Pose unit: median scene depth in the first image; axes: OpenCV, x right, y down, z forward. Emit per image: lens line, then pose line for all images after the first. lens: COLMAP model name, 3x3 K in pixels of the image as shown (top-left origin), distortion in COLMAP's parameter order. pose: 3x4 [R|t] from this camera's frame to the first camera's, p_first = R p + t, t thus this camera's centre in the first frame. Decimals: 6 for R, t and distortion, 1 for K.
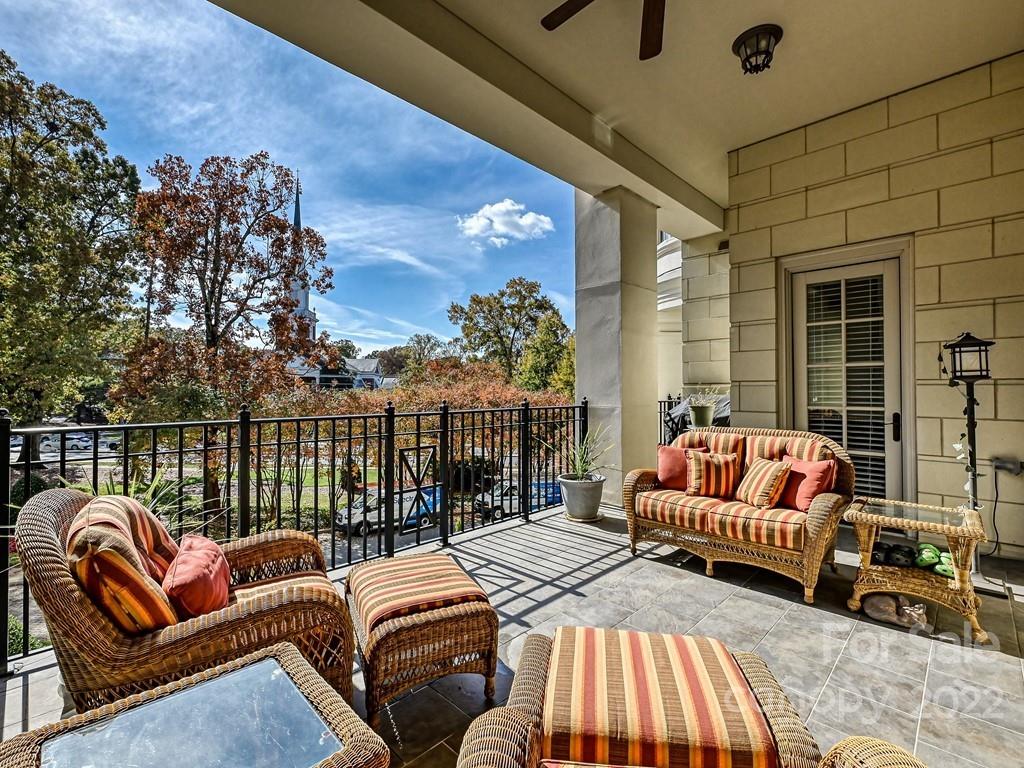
lens RADIAL K [[471.4, 0, 516.5], [0, 471.4, 382.4], [0, 0, 1]] dist [-0.001176, -0.000719]
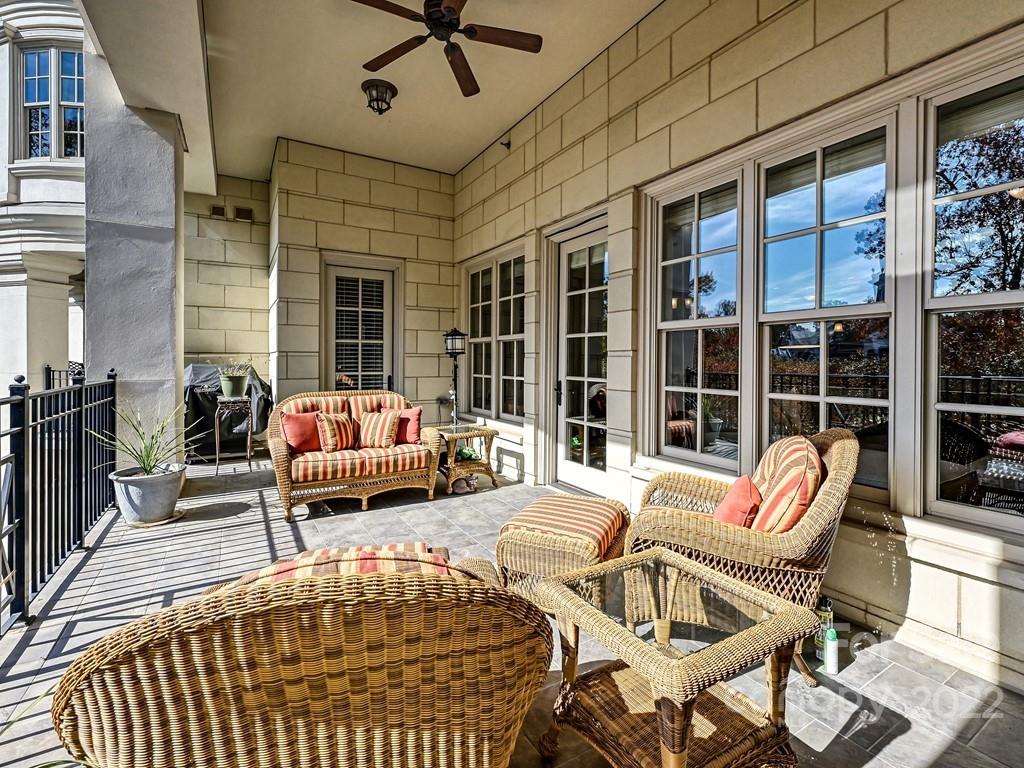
lens RADIAL K [[471.4, 0, 500.3], [0, 471.4, 363.9], [0, 0, 1]] dist [-0.001176, -0.000719]
pose [[0.255655, -0.006416, 0.966747, -0.604833], [-0.017900, 0.999775, 0.011369, 0.005931], [-0.966602, -0.020211, 0.255483, 0.305477]]
